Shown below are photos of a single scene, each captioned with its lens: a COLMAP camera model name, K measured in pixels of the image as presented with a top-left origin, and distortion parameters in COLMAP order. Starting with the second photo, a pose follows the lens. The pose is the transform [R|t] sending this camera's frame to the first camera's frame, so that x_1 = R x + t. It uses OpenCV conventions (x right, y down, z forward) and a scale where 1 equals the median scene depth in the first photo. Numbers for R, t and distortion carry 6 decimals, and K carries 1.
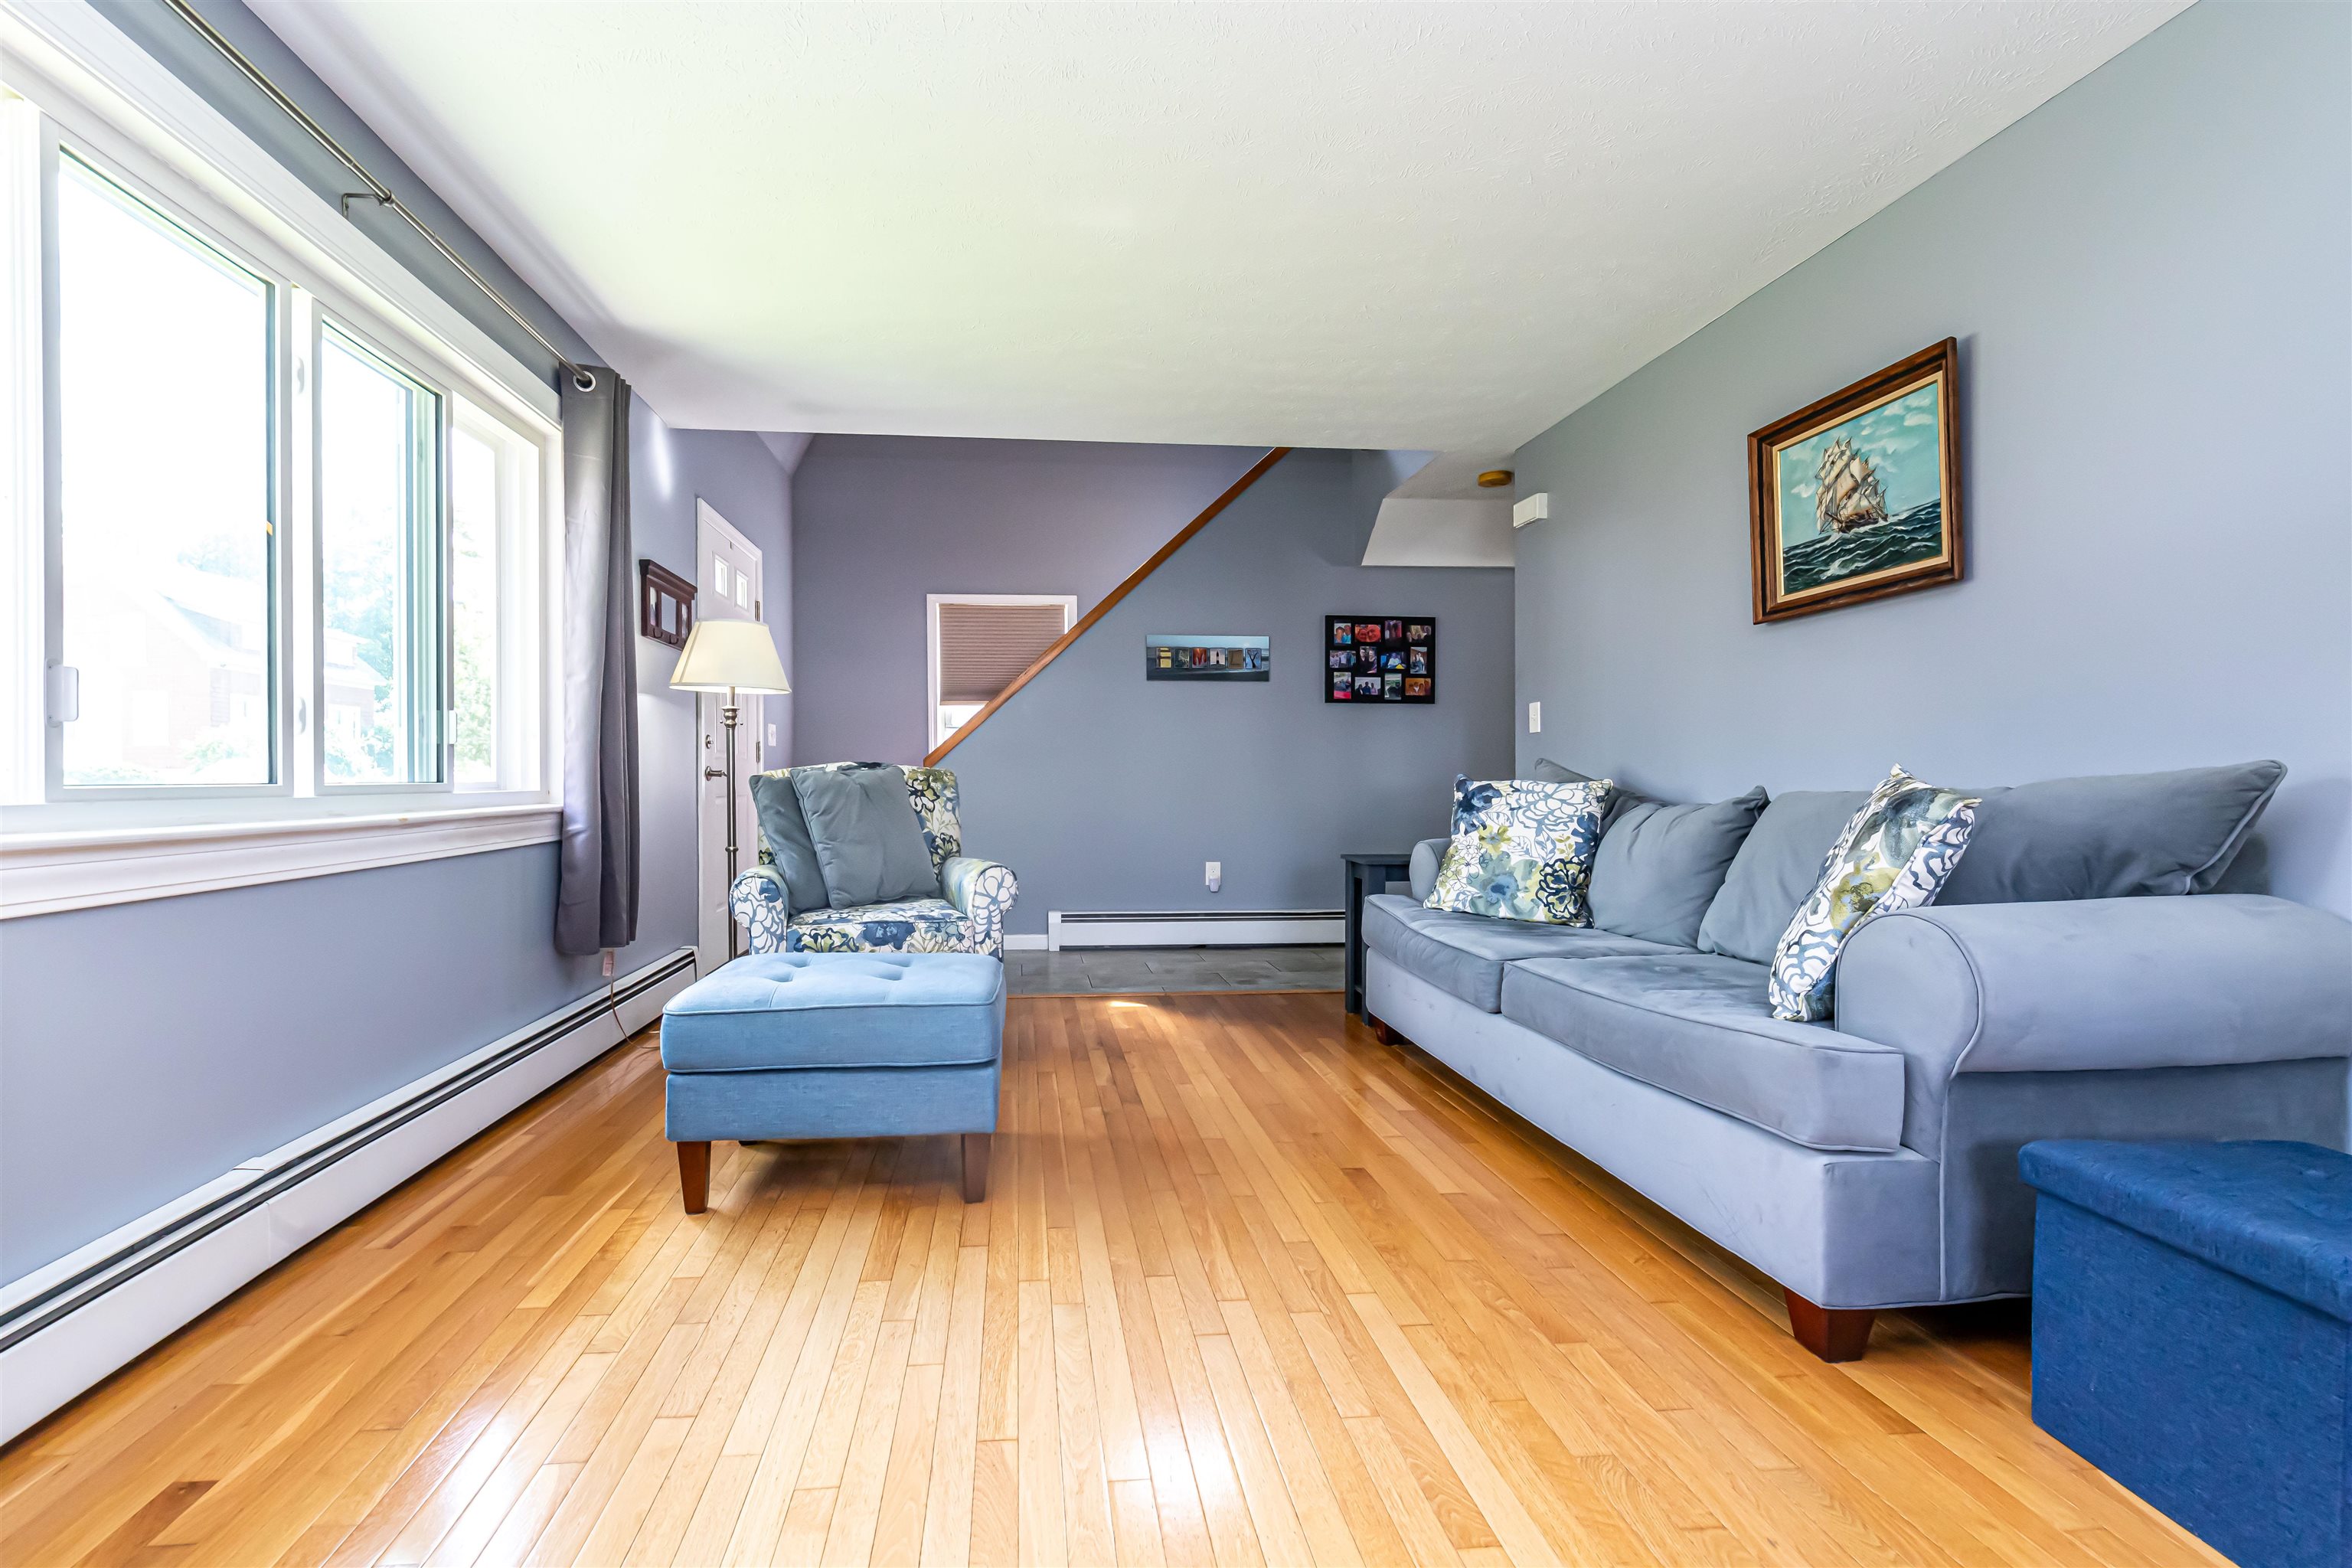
lens RADIAL K [[1029.3, 0, 1111.7], [0, 1029.3, 790.6], [0, 0, 1]] dist [0.002907, -0.001101]
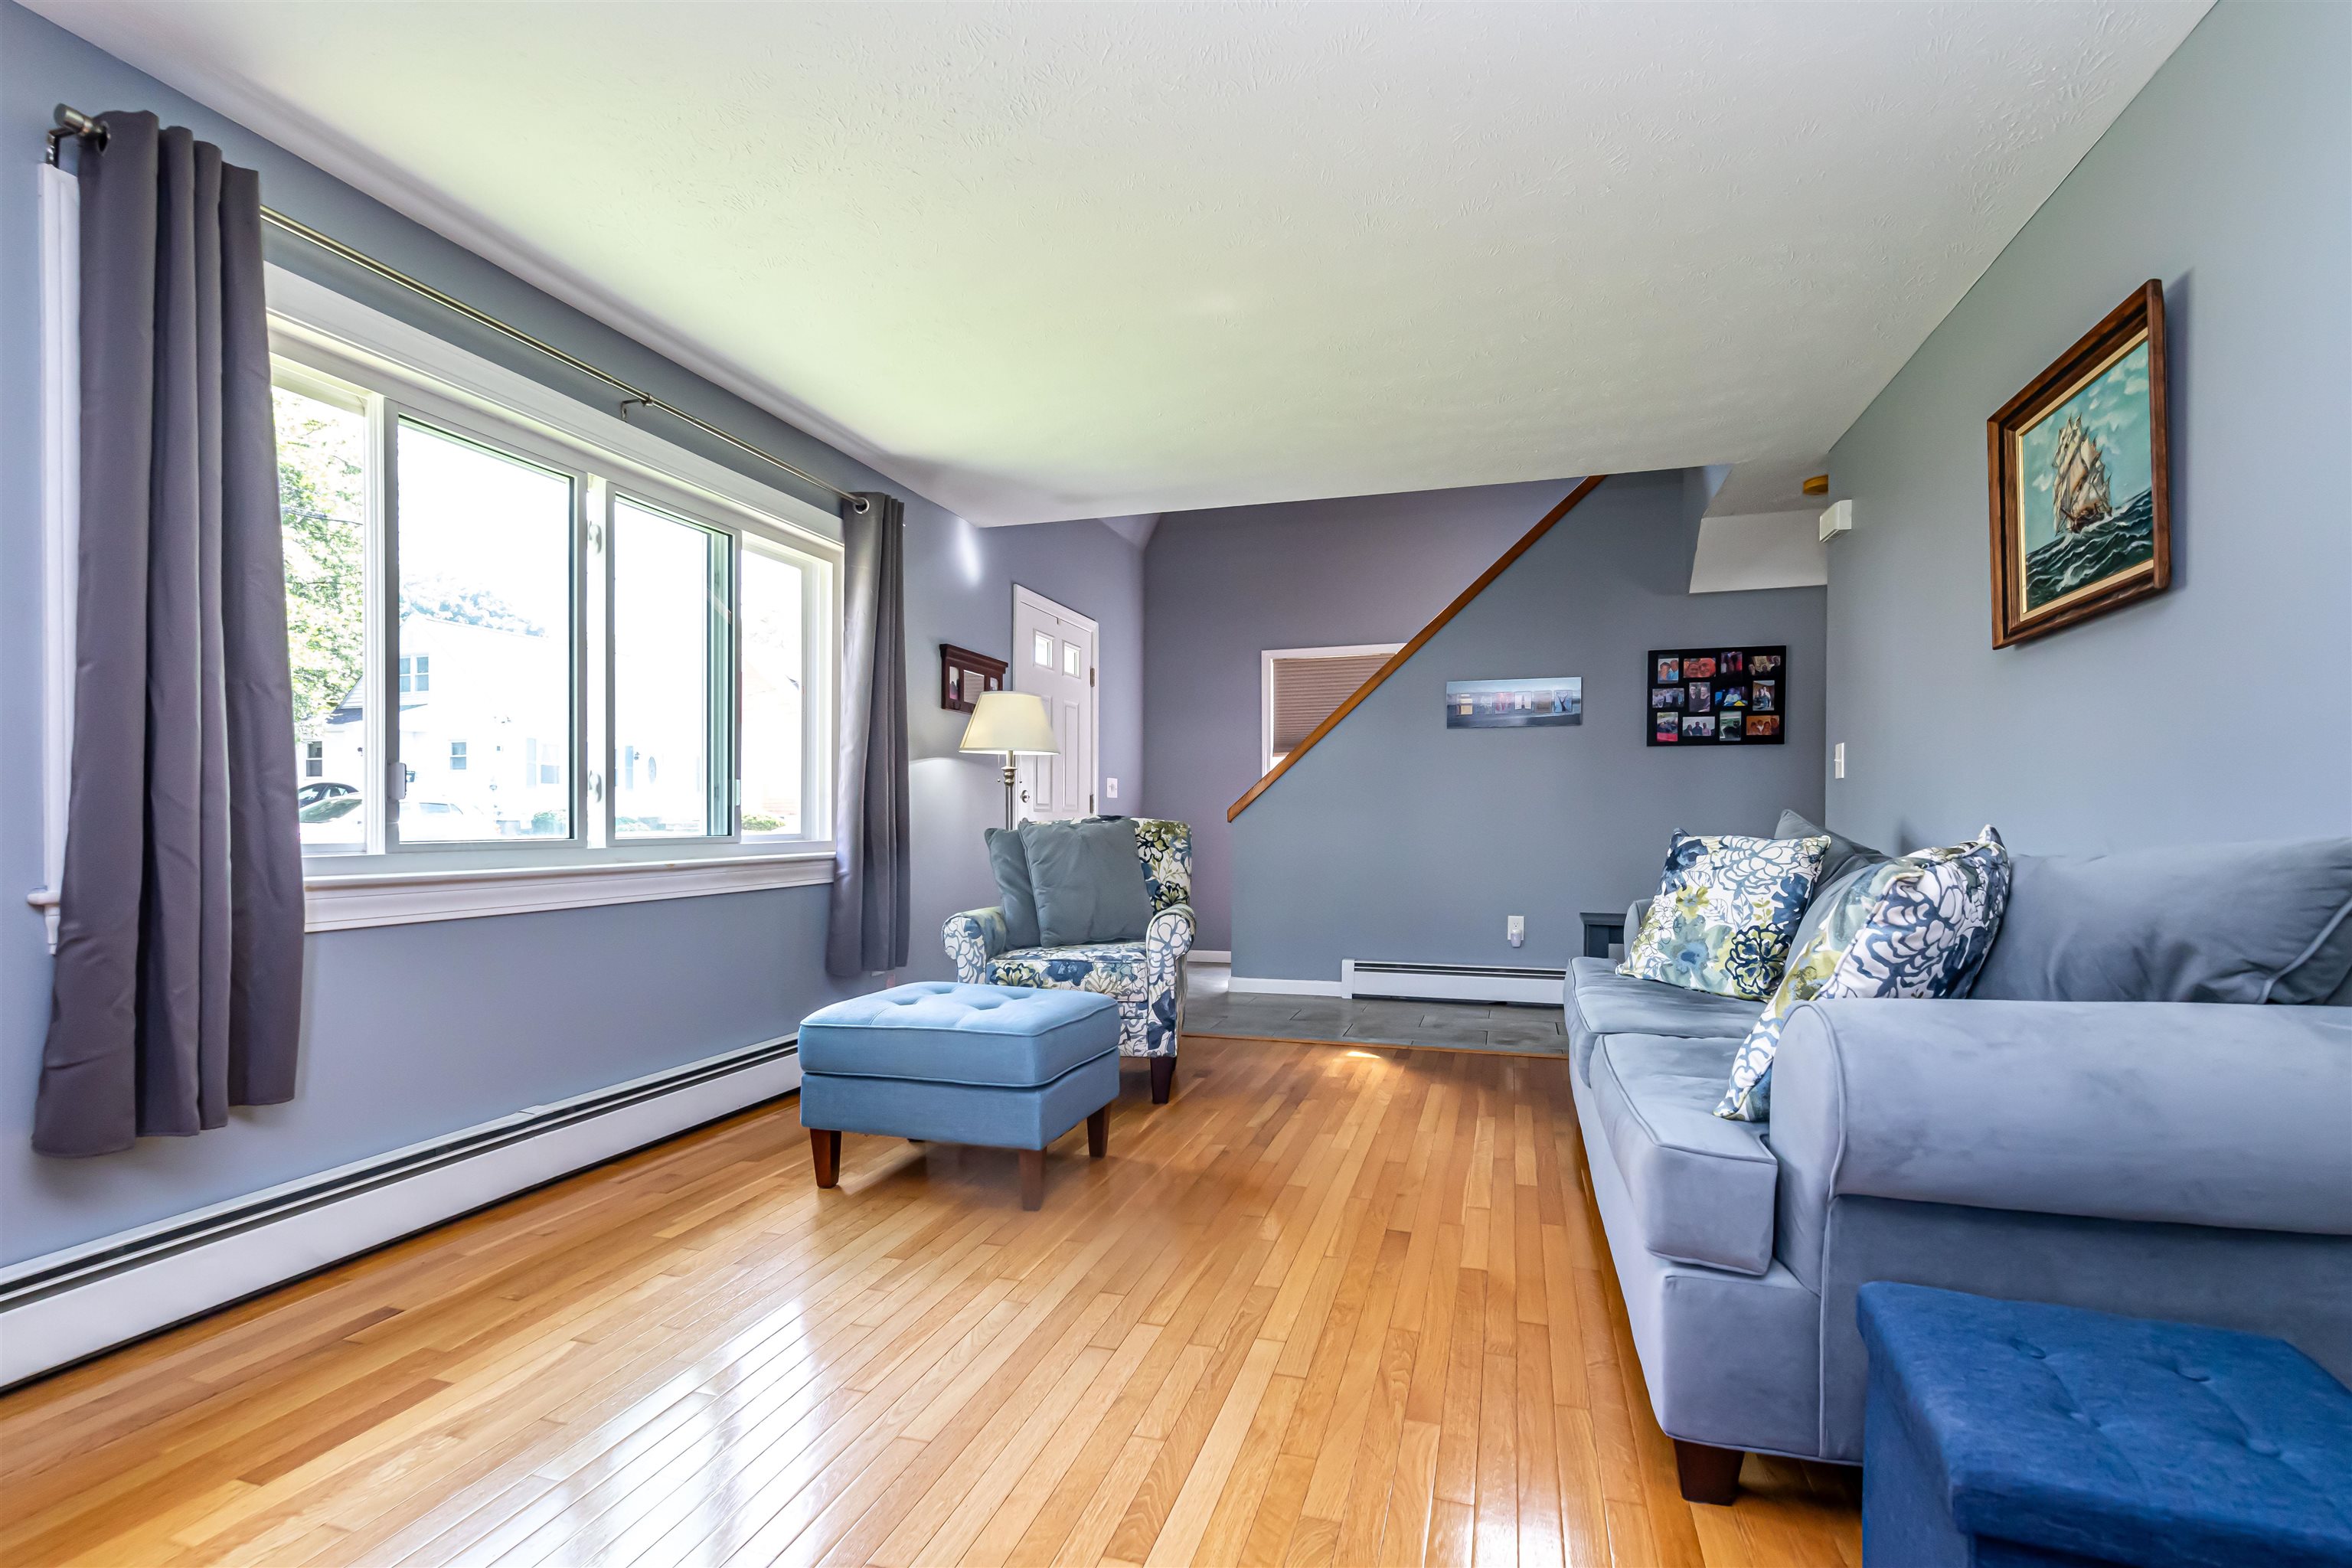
lens RADIAL K [[1029.3, 0, 1213.2], [0, 1029.3, 835.6], [0, 0, 1]] dist [0.002907, -0.001101]
pose [[0.934712, 0.004810, -0.355373, 0.372968], [-0.004275, 0.999988, 0.002290, -0.013219], [0.355380, -0.000621, 0.934722, 0.010068]]
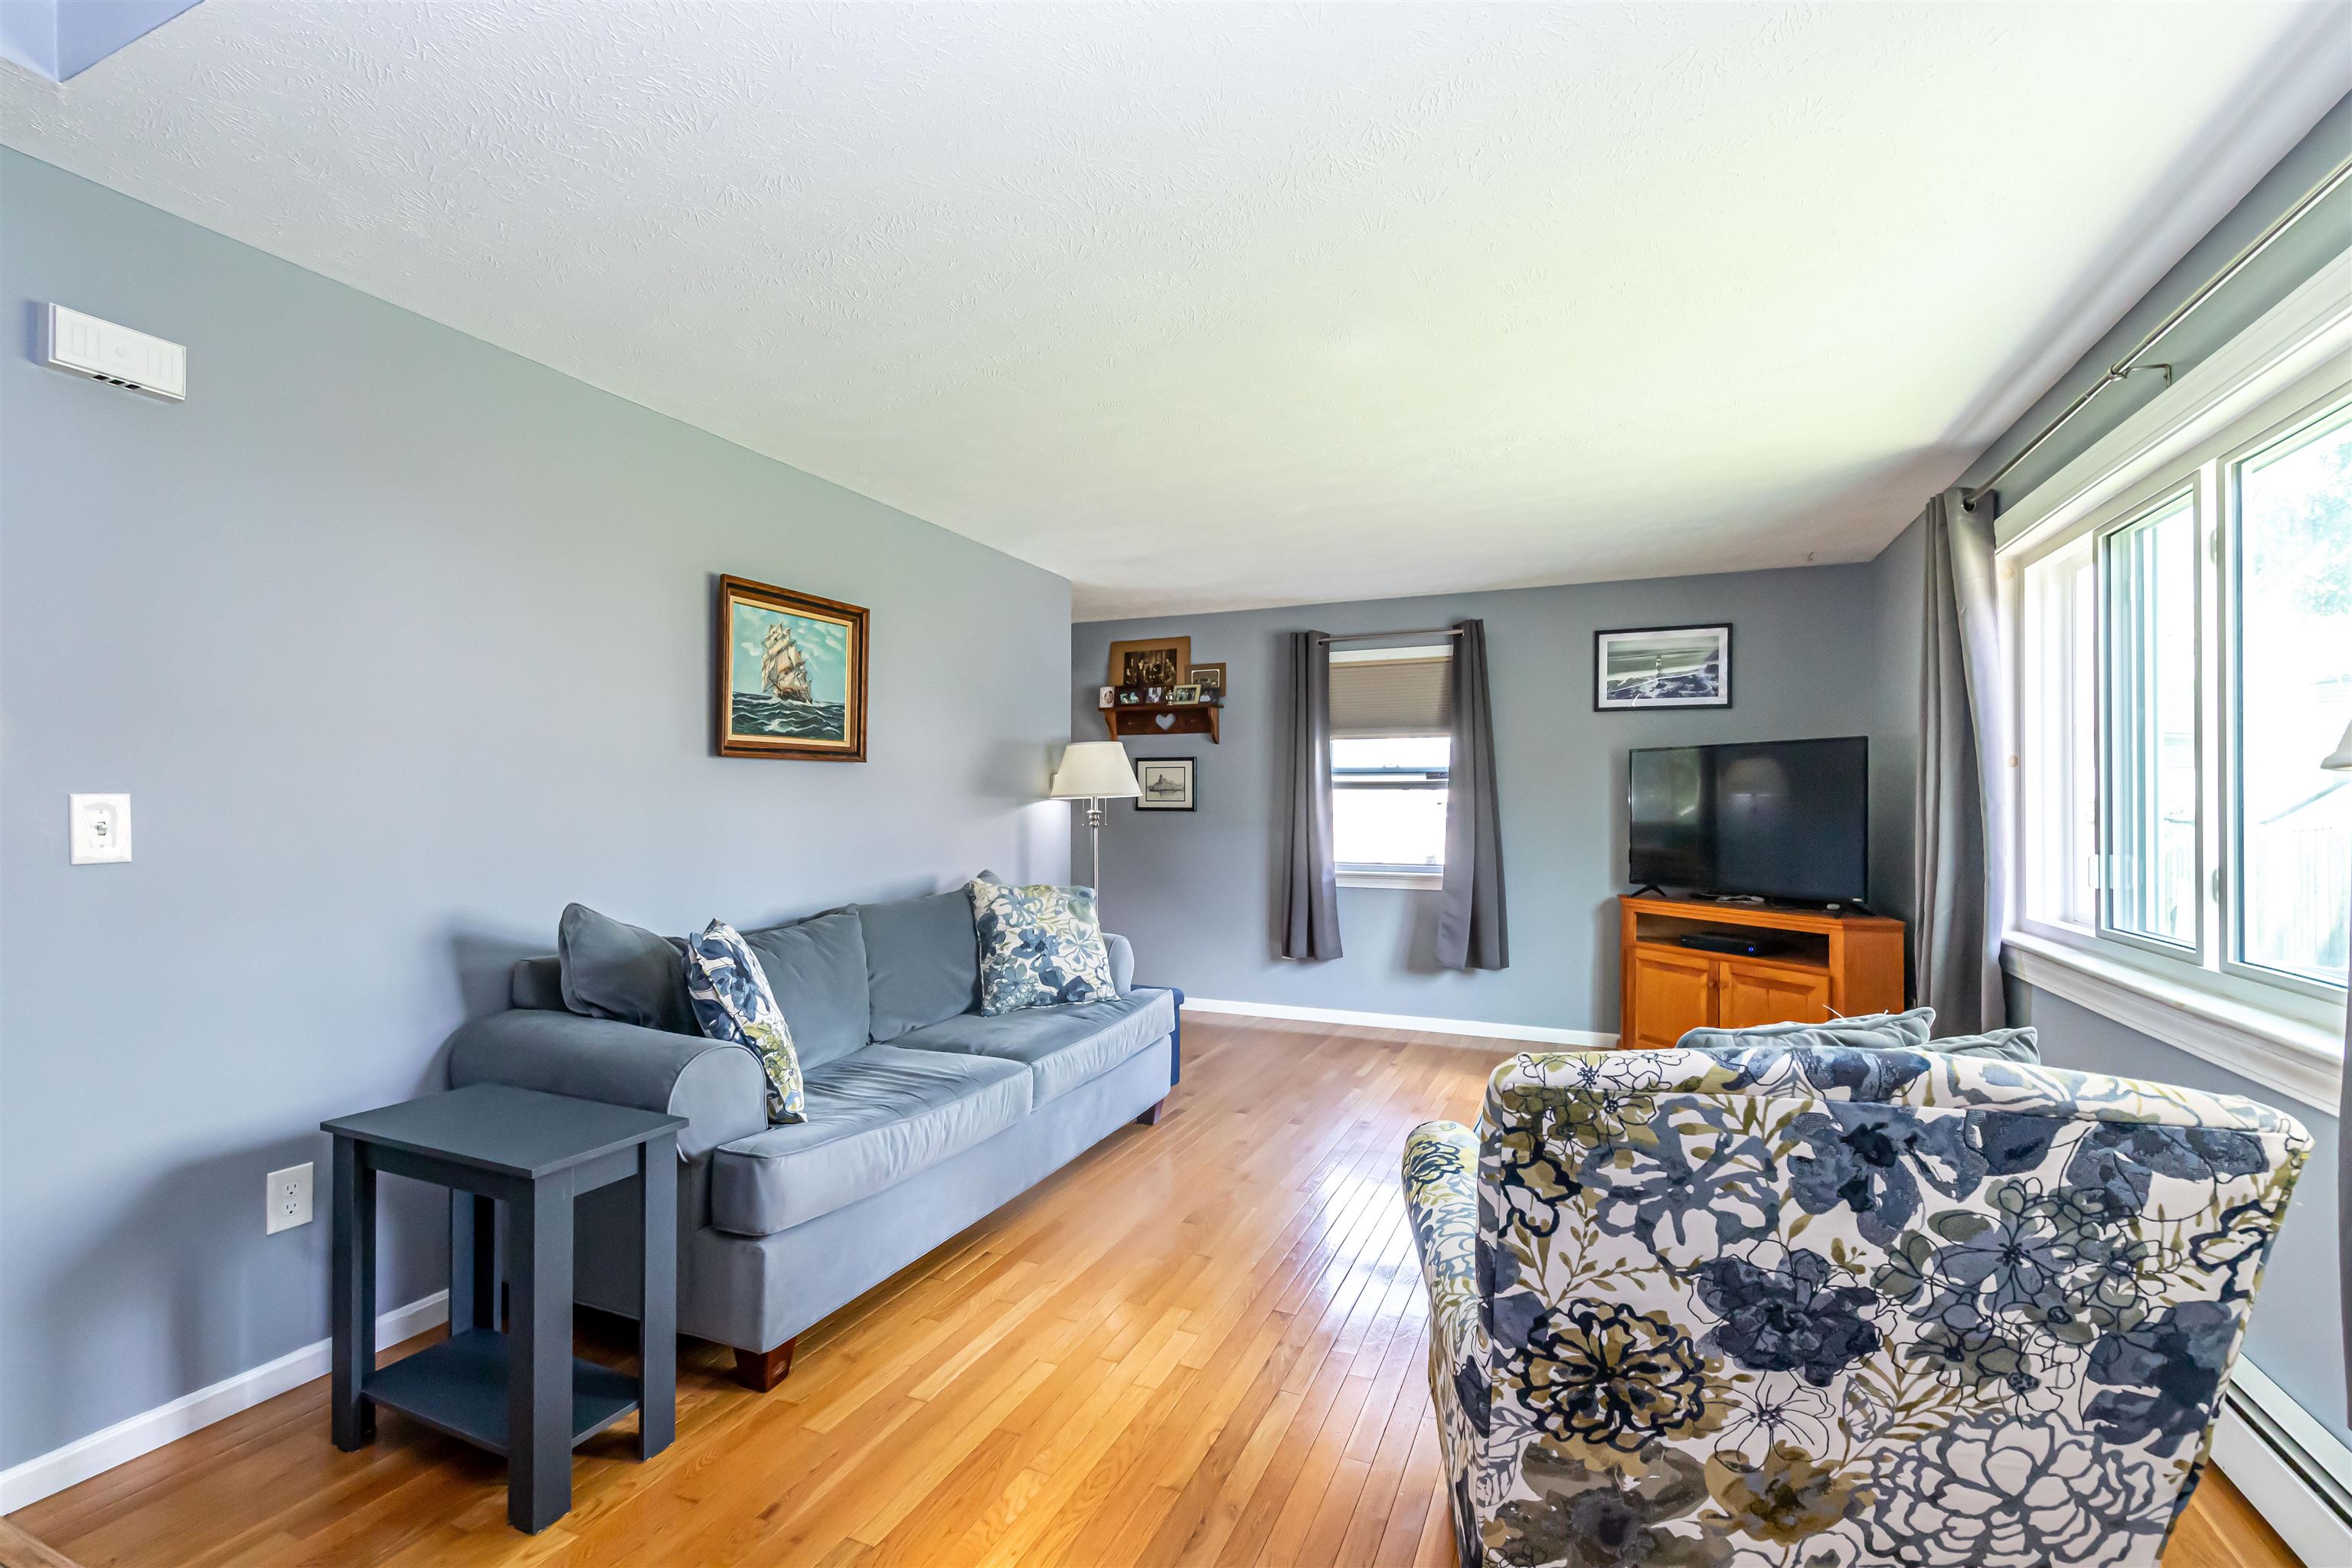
lens RADIAL K [[1029.3, 0, 1177.2], [0, 1029.3, 776.9], [0, 0, 1]] dist [0.002907, -0.001101]
pose [[-0.877331, -0.002646, 0.479878, -0.320455], [-0.005097, 0.999980, -0.003804, -0.154998], [-0.479858, -0.005784, -0.877327, 1.892485]]
